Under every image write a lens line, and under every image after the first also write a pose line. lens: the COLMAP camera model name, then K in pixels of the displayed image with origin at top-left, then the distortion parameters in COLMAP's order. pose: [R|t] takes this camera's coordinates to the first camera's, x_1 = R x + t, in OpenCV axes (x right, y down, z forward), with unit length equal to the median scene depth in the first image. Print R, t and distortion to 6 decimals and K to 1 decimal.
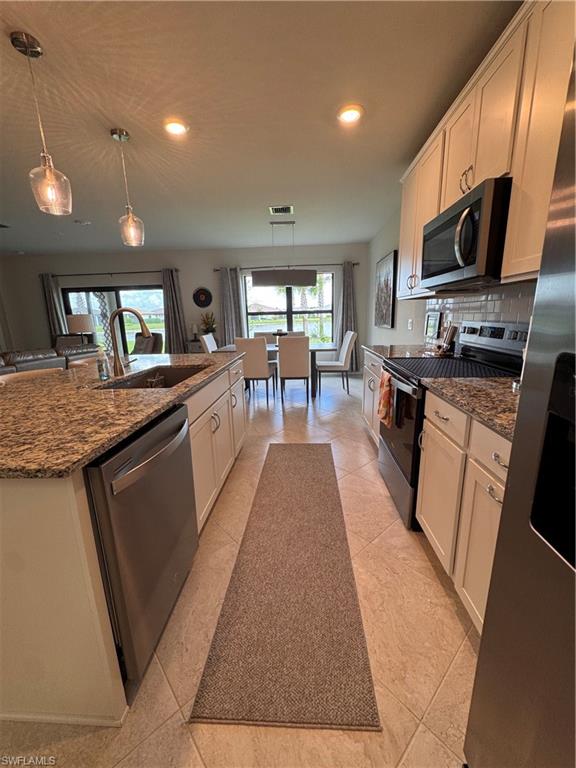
lens RADIAL K [[307.6, 0, 288.6], [0, 307.6, 384.7], [0, 0, 1]] dist [0.000210, -0.000182]
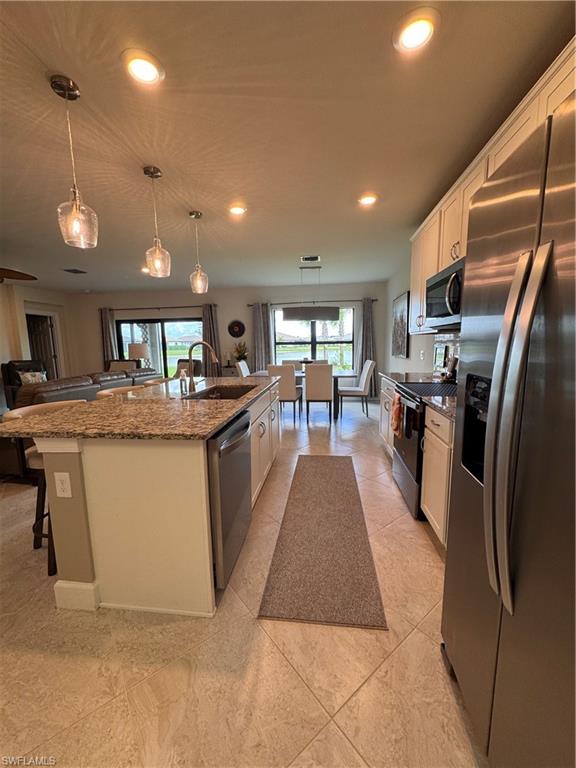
lens RADIAL K [[307.6, 0, 289.1], [0, 307.6, 384.9], [0, 0, 1]] dist [0.000210, -0.000182]
pose [[0.998011, 0.016791, -0.060760, -0.044592], [-0.022054, 0.995963, -0.087008, 0.041916], [0.059054, 0.088175, 0.994353, -0.261926]]
